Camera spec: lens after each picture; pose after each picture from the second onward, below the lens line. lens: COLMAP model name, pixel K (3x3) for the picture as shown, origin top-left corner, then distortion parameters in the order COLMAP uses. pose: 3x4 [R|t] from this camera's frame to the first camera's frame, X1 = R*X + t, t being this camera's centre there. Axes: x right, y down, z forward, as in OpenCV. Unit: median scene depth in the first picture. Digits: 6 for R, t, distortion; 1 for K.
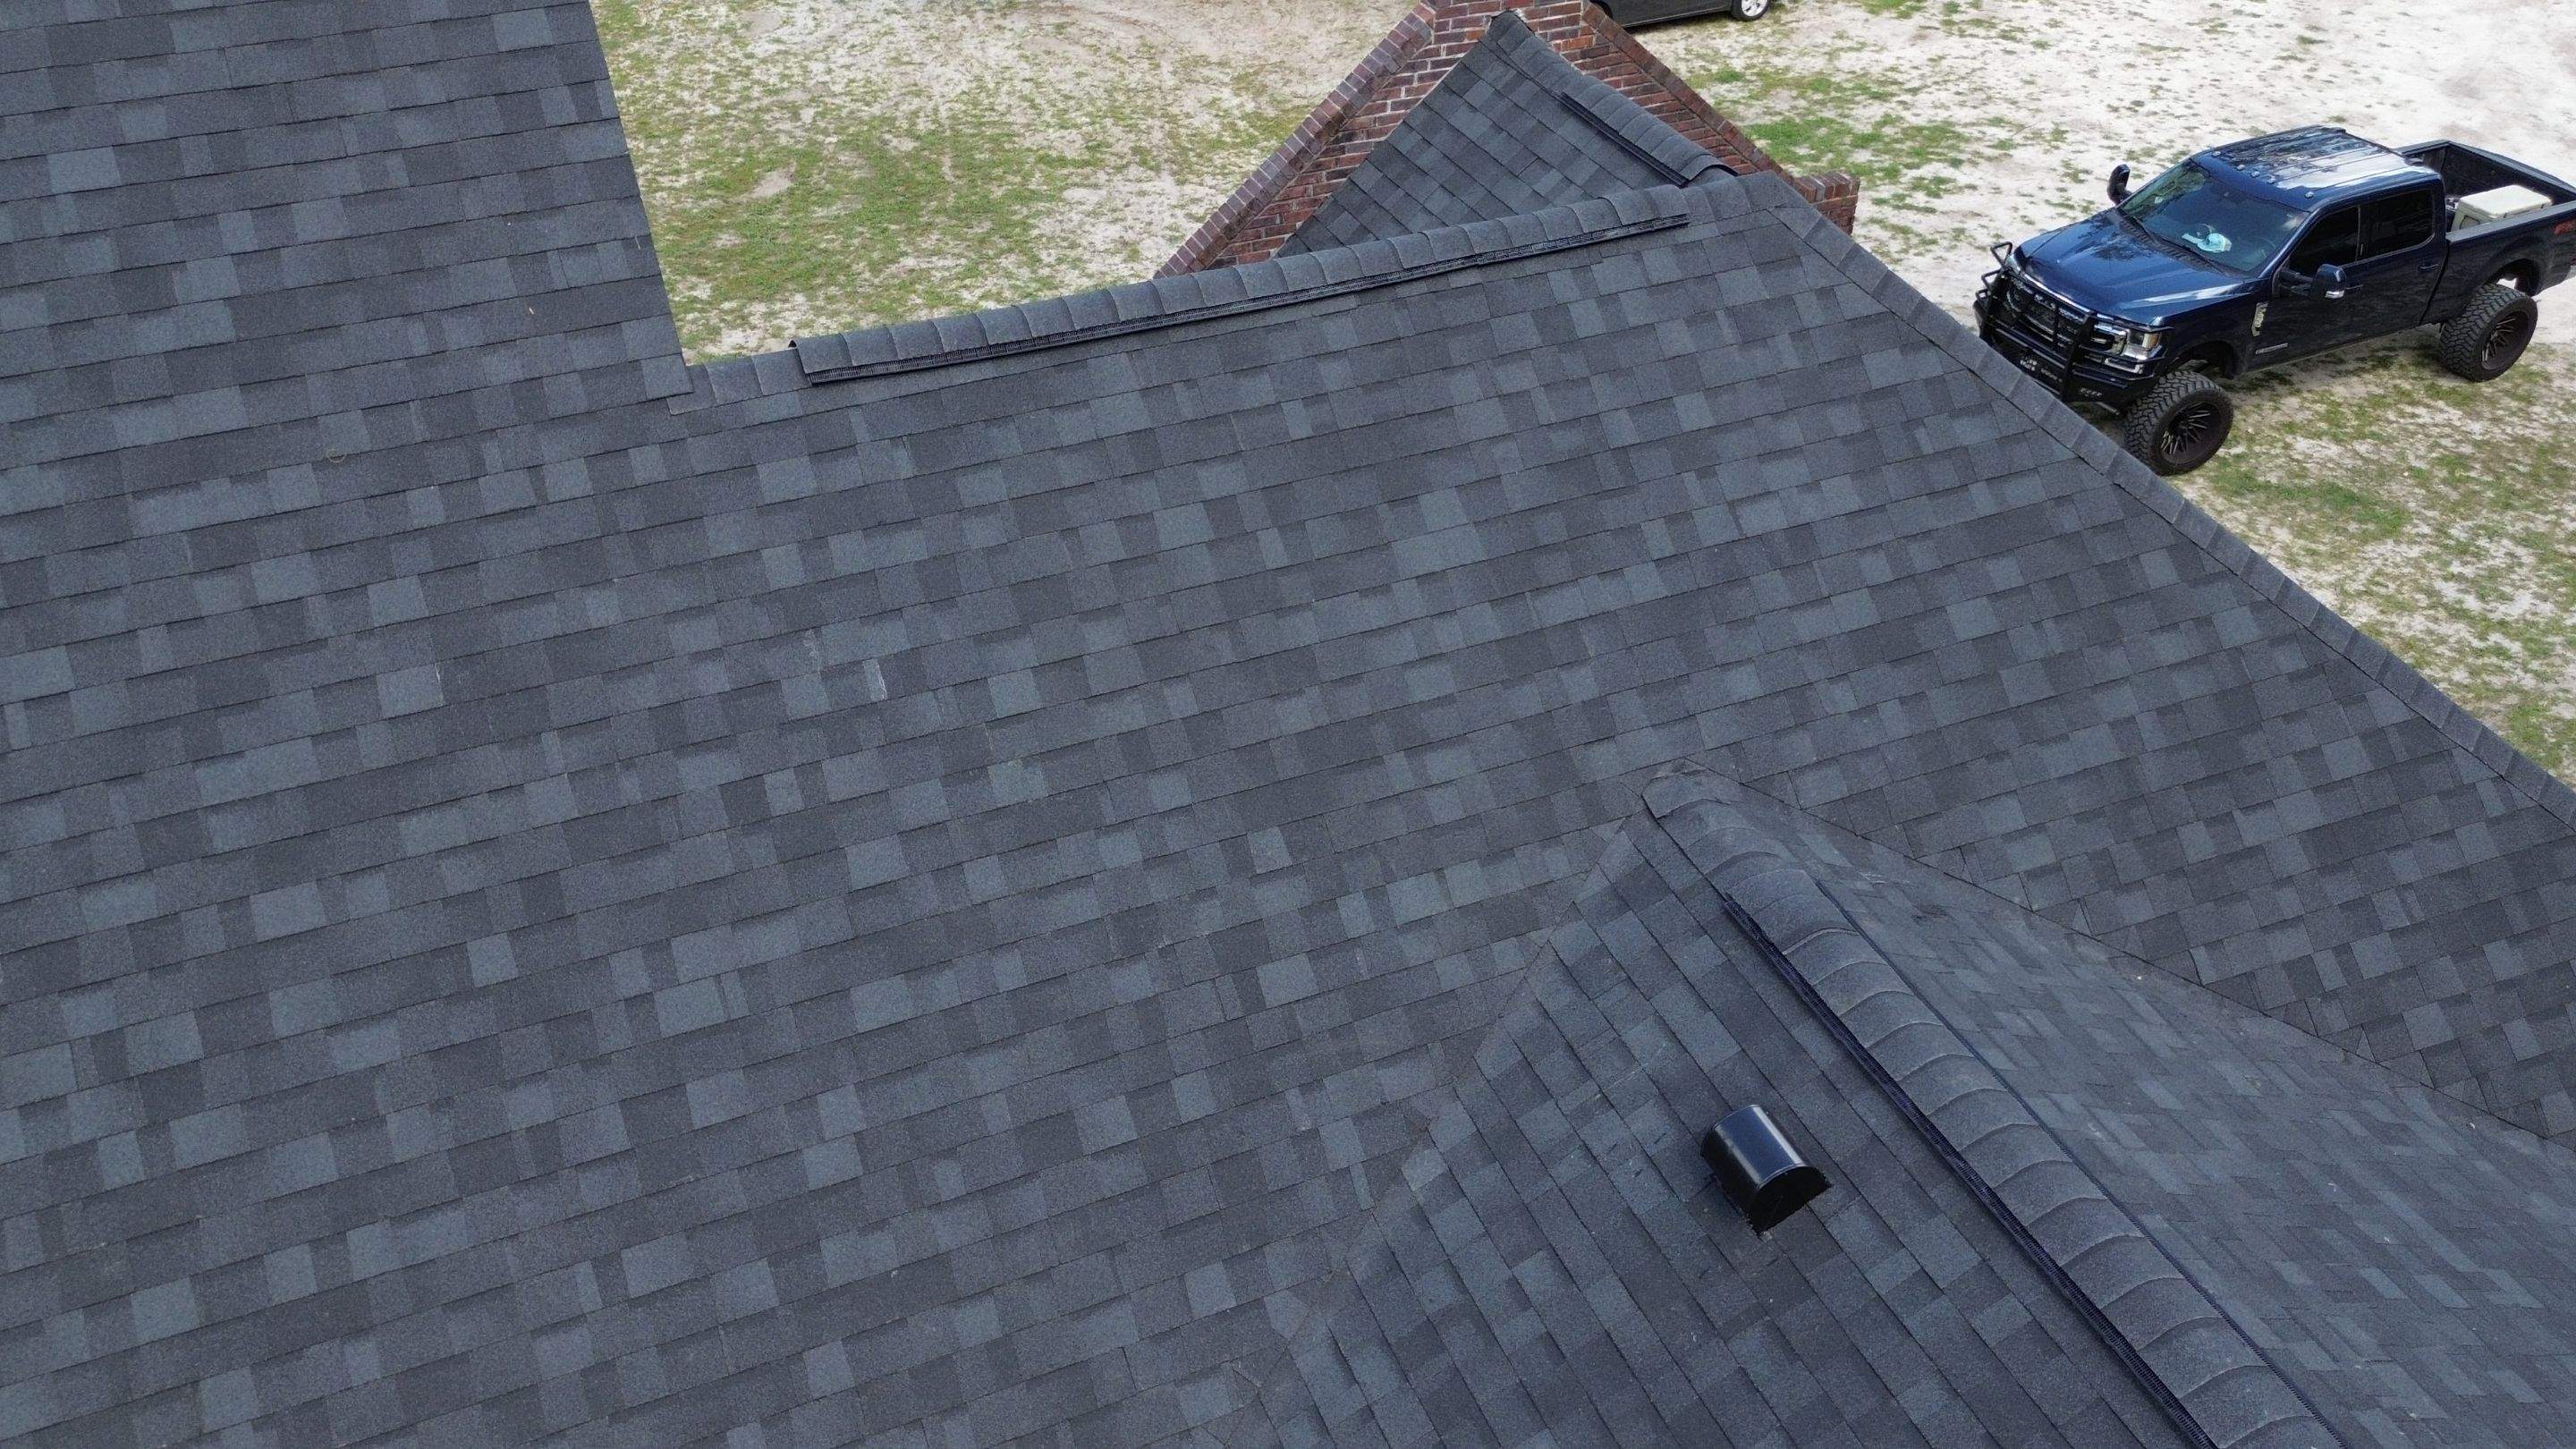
lens RADIAL K [[2180.5, 0, 1303.1], [0, 2180.5, 716.1], [0, 0, 1]] dist [0.052613, -0.038706]
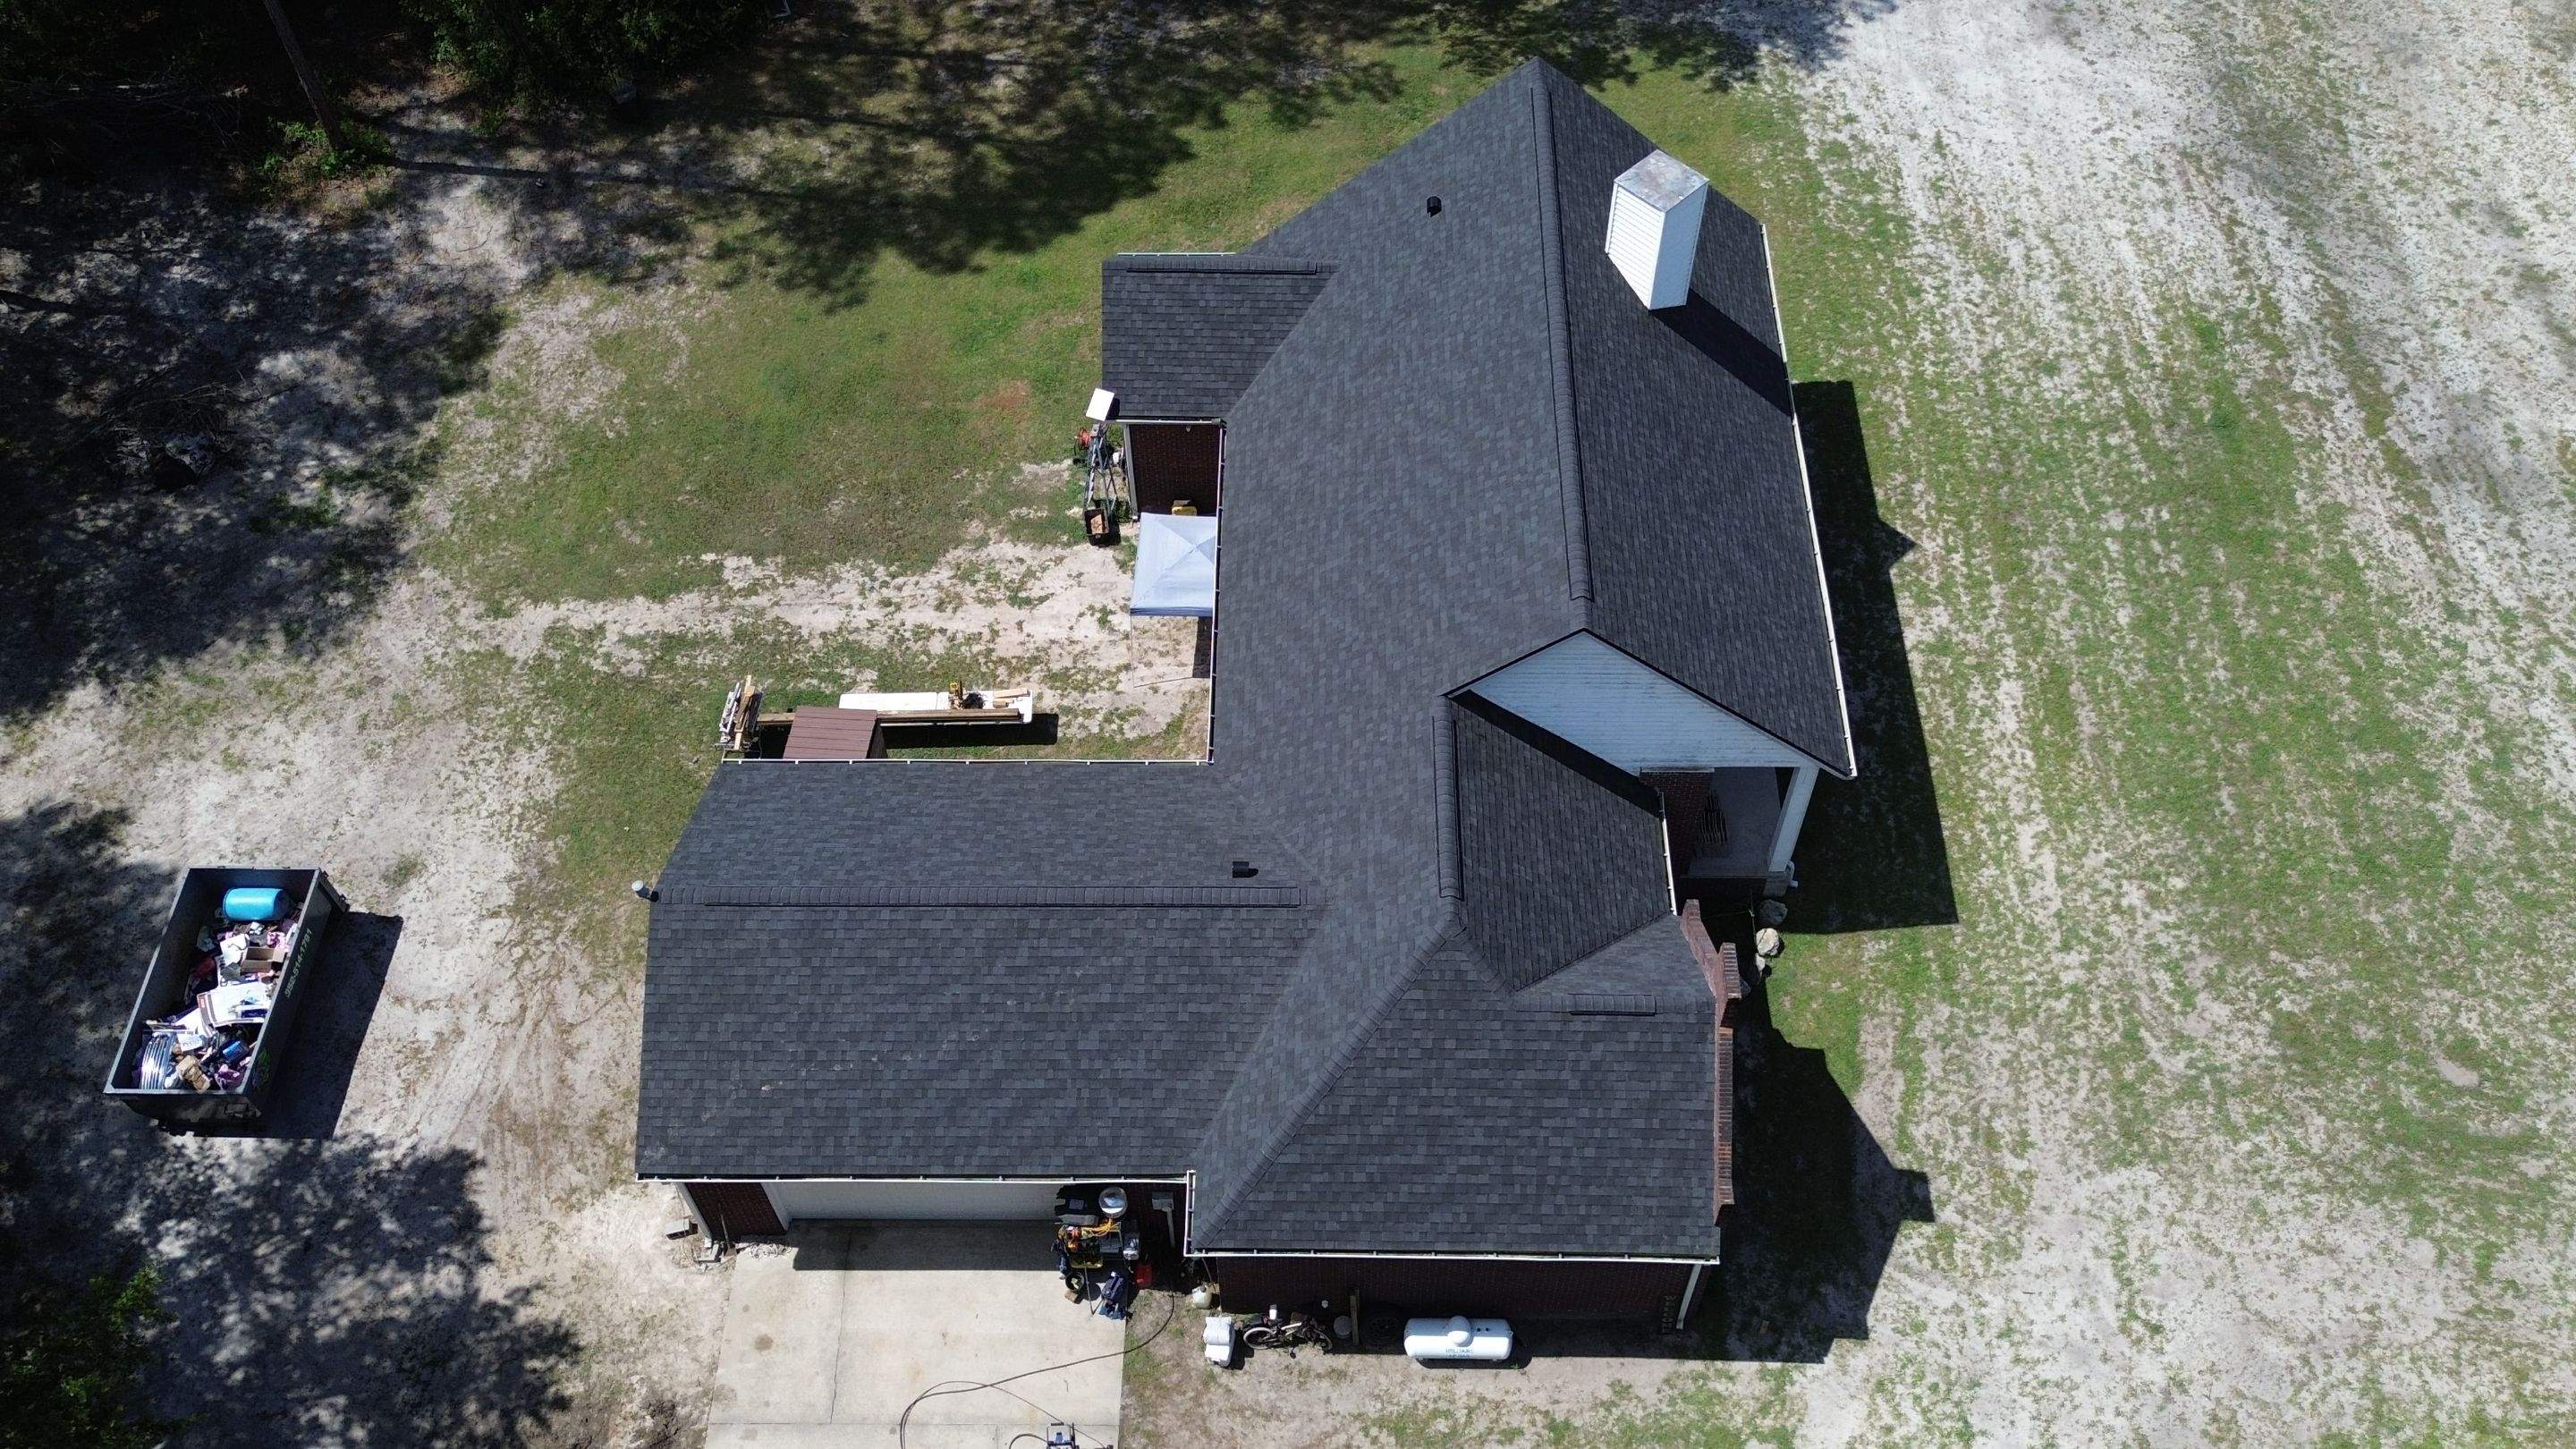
lens RADIAL K [[2168.5, 0, 1323.4], [0, 2168.5, 704.4], [0, 0, 1]] dist [0.073967, -0.089087]
pose [[-0.393732, 0.737191, -0.549113, 2.351583], [-0.543708, 0.294897, 0.785759, -3.598460], [0.741186, 0.607935, 0.284706, -0.525621]]
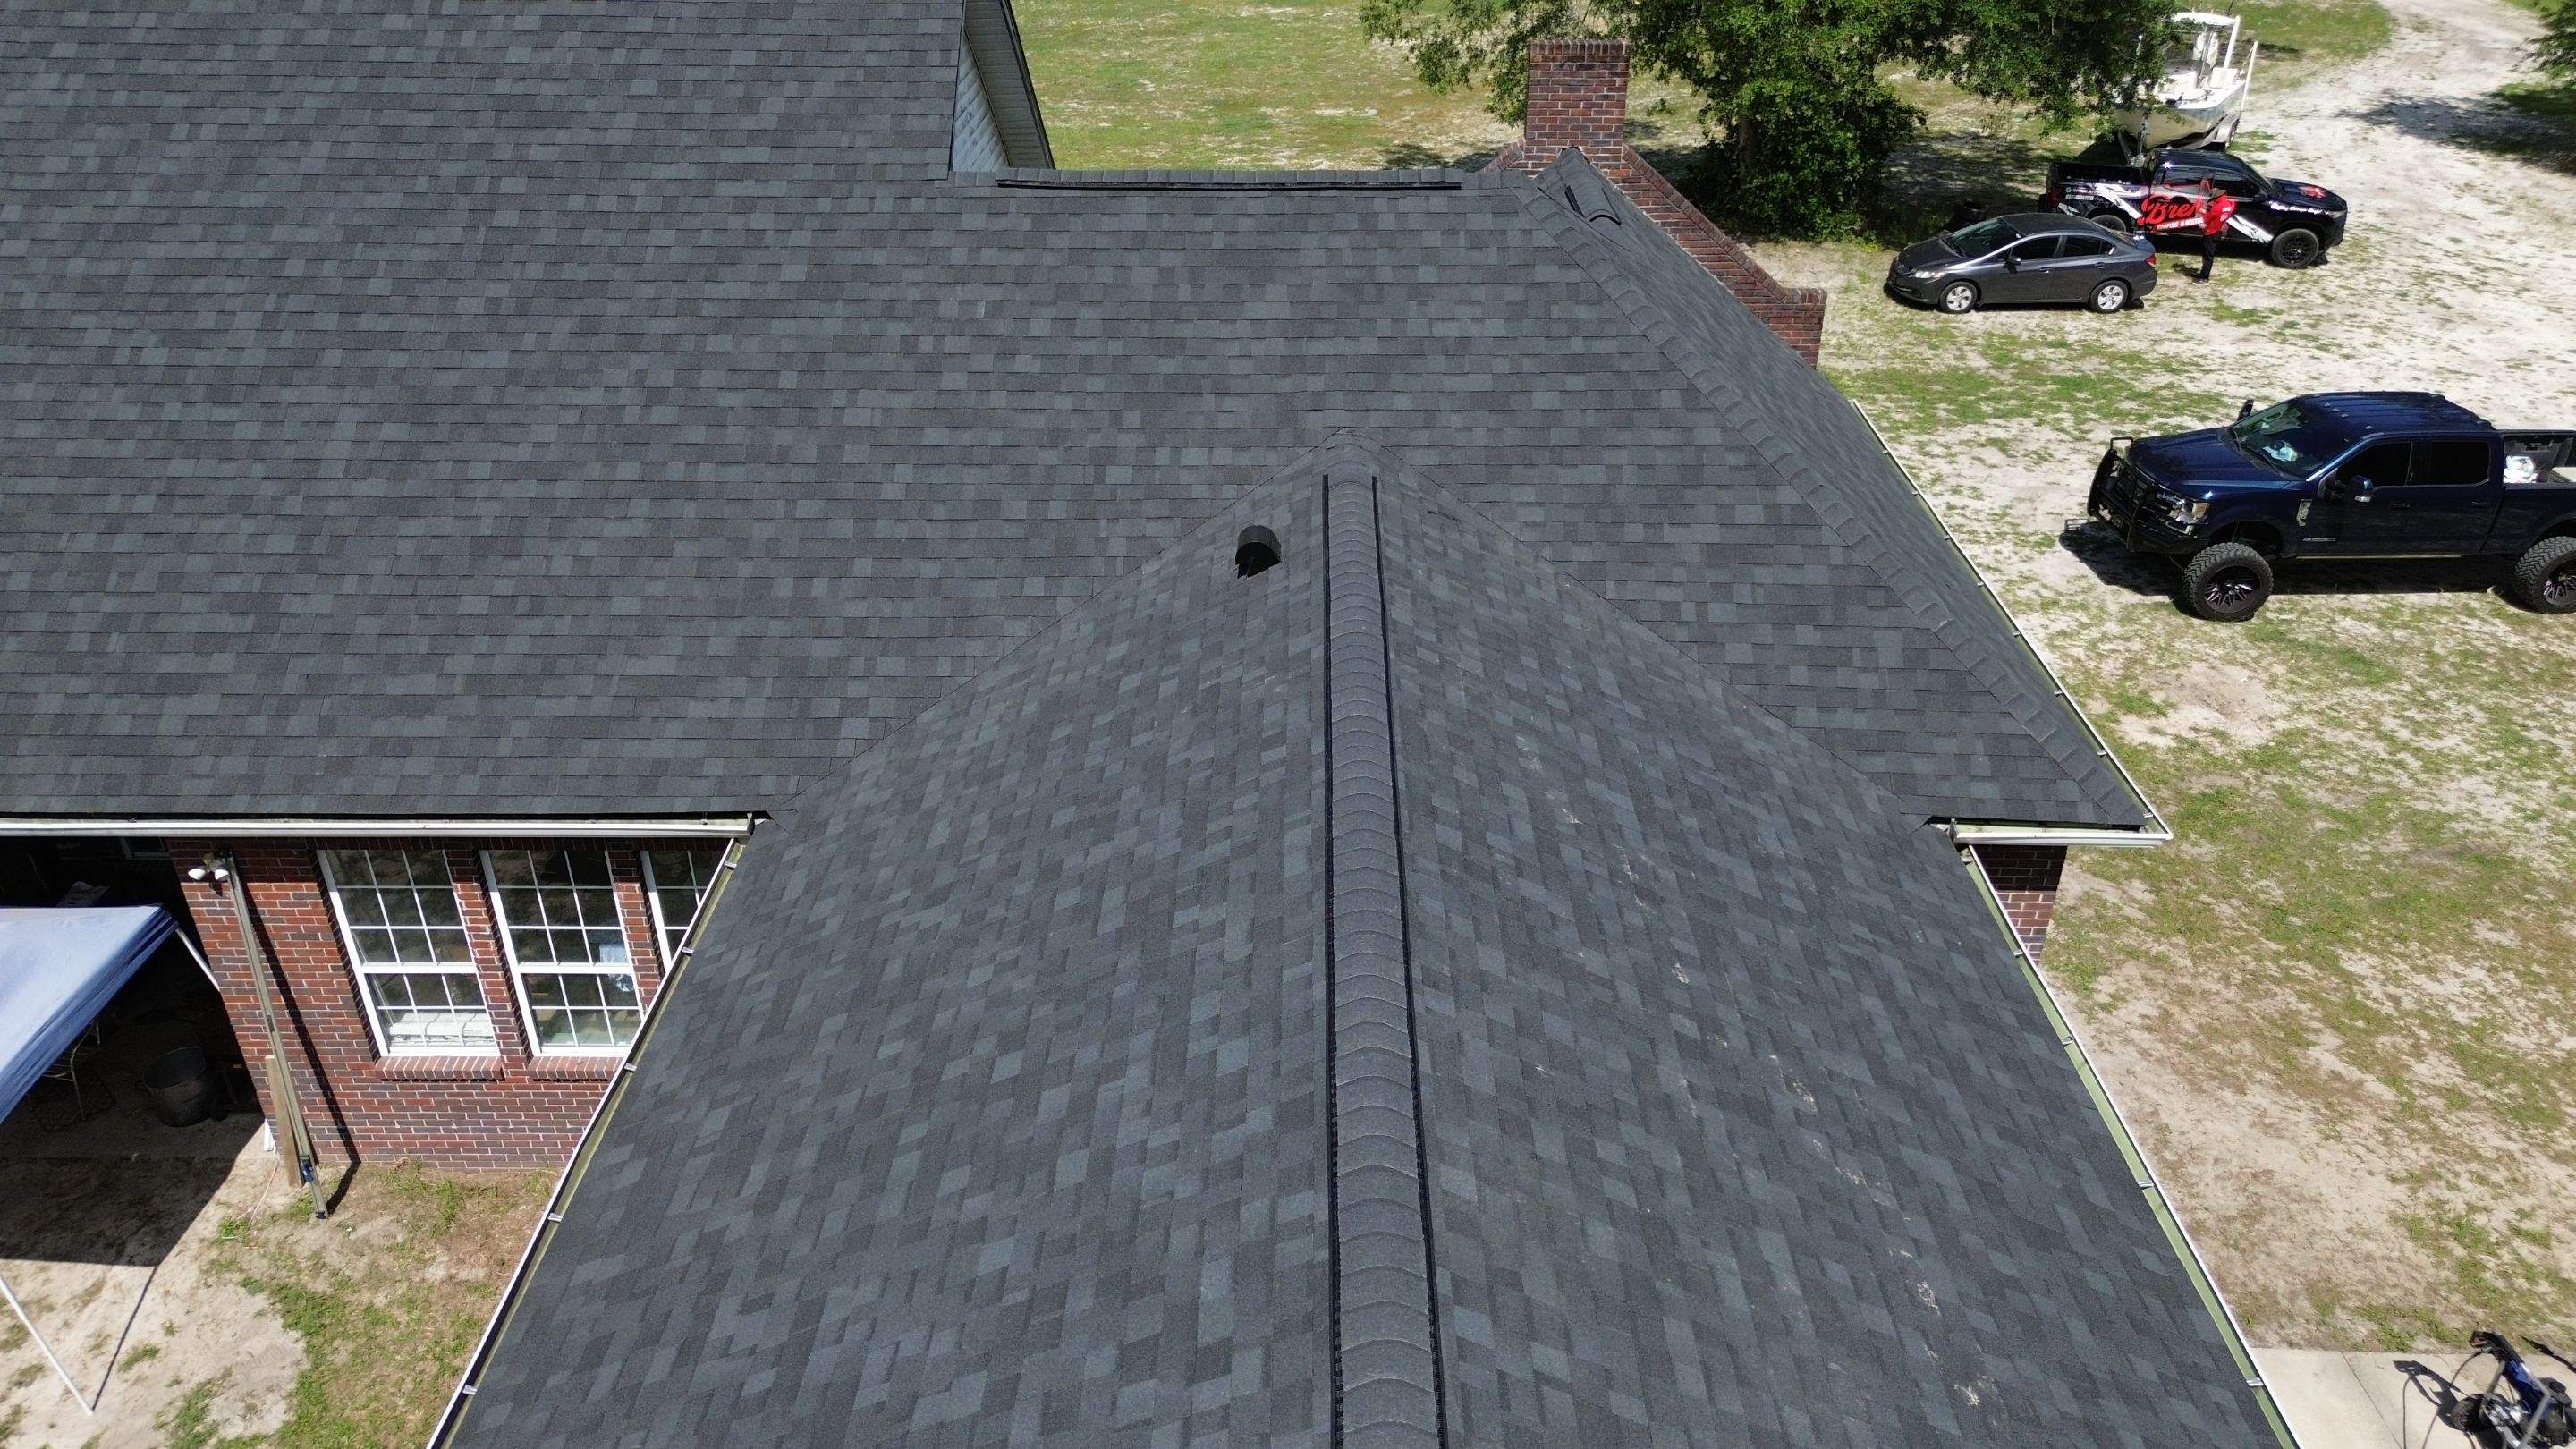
lens RADIAL K [[1832.6, 0, 1293.5], [0, 1832.6, 716.5], [0, 0, 1]] dist [0.057815, -0.051971]
pose [[0.917807, 0.196283, -0.345113, 0.753324], [-0.234470, 0.969439, -0.072190, 0.409144], [0.320396, 0.147175, 0.935781, -0.529480]]
